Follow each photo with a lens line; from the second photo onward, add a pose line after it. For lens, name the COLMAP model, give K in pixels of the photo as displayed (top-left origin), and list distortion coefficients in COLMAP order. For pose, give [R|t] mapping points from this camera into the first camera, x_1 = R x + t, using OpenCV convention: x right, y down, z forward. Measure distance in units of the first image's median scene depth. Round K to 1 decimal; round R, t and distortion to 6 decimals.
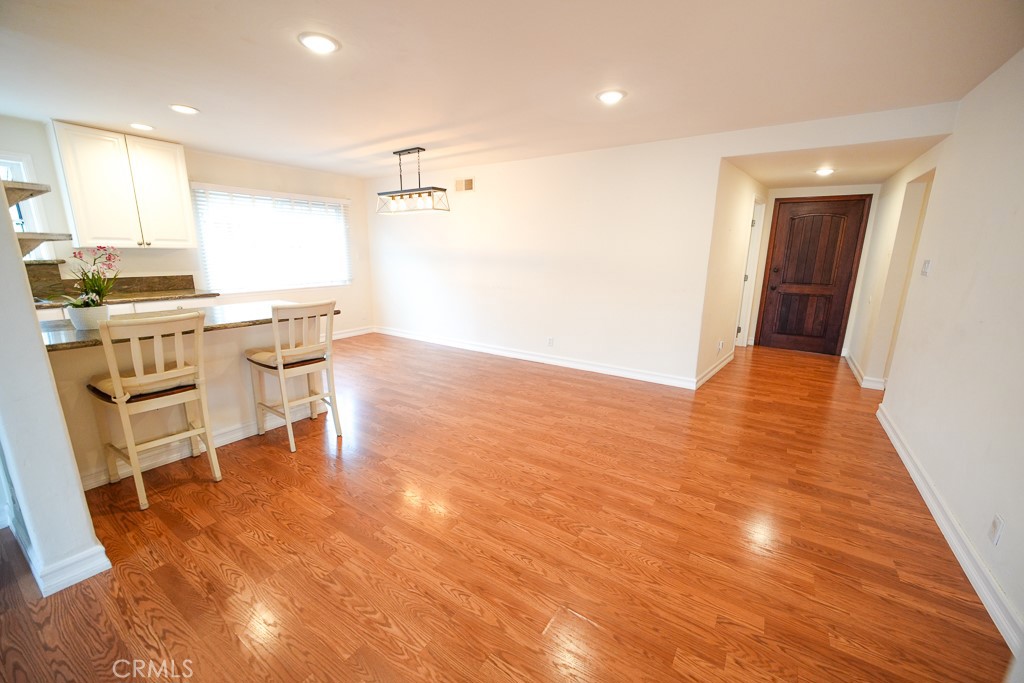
lens RADIAL K [[397.4, 0, 512.0], [0, 397.4, 341.5], [0, 0, 1]] dist [-0.002102, 0.000154]
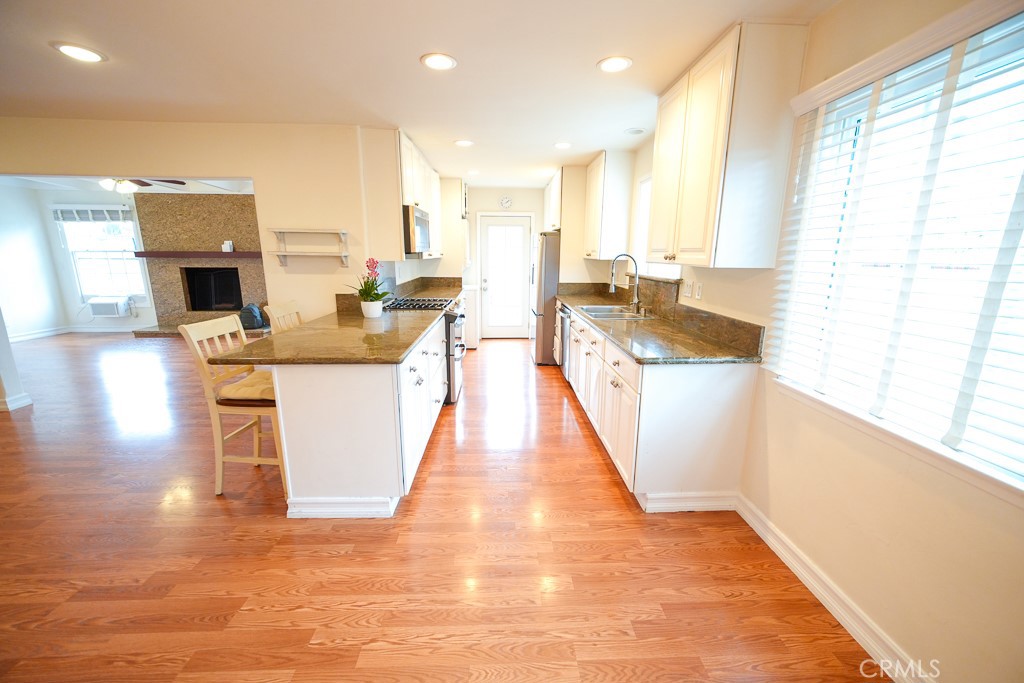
lens RADIAL K [[397.4, 0, 512.0], [0, 397.4, 341.5], [0, 0, 1]] dist [-0.002102, 0.000154]
pose [[-0.808530, 0.110282, -0.578028, -0.349885], [-0.147407, 0.913006, 0.380383, -0.314193], [0.569692, 0.392757, -0.721937, 1.303457]]
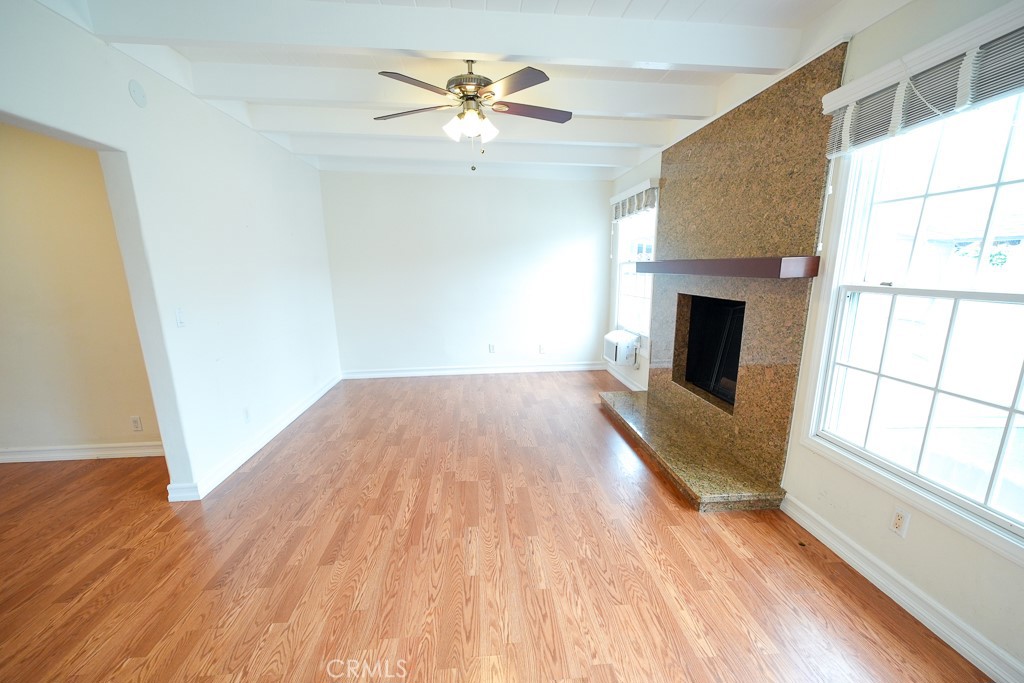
lens RADIAL K [[451.4, 0, 511.6], [0, 451.4, 381.0], [0, 0, 1]] dist [-0.002399, 0.000161]
pose [[-0.618291, -0.196537, 0.760979, -0.747024], [0.182402, 0.905912, 0.382169, -0.015480], [-0.764490, 0.375096, -0.524268, 0.011468]]
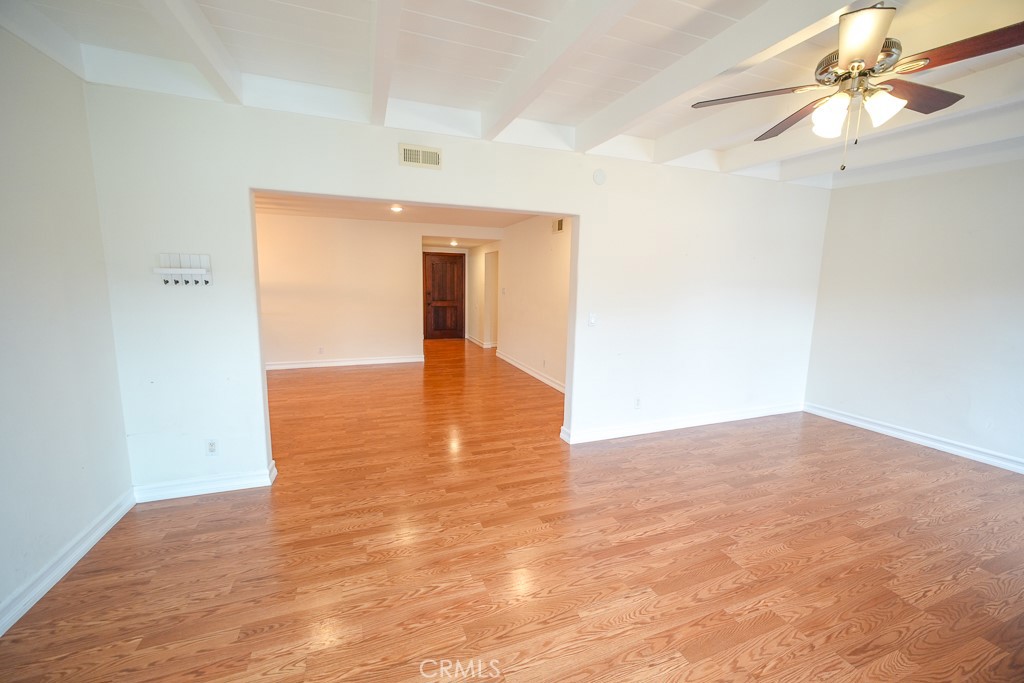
lens RADIAL K [[405.1, 0, 512.0], [0, 405.1, 341.5], [0, 0, 1]] dist [-0.001538, 0.000291]
pose [[0.581381, -0.116965, 0.805180, -0.728040], [0.169983, 0.985236, 0.020385, 0.062916], [-0.795677, 0.125015, 0.592679, -0.370421]]
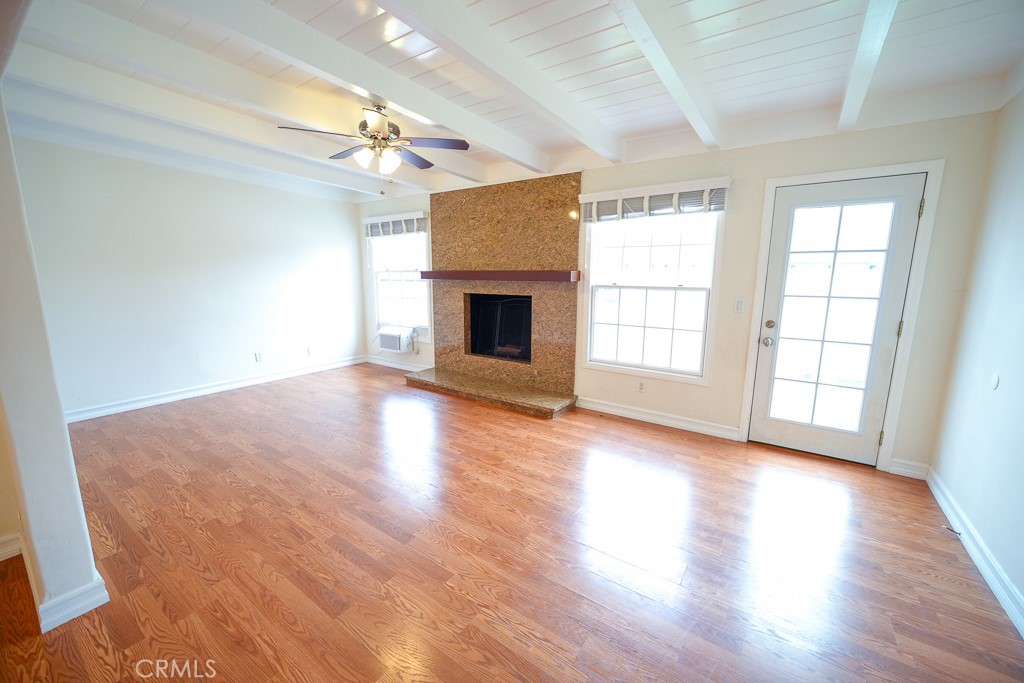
lens RADIAL K [[405.1, 0, 512.0], [0, 405.1, 341.5], [0, 0, 1]] dist [-0.001538, 0.000291]
pose [[-0.999618, -0.019761, 0.019333, -0.387847], [-0.010904, 0.924452, 0.381143, -0.088912], [-0.025404, 0.380786, -0.924314, 0.357389]]
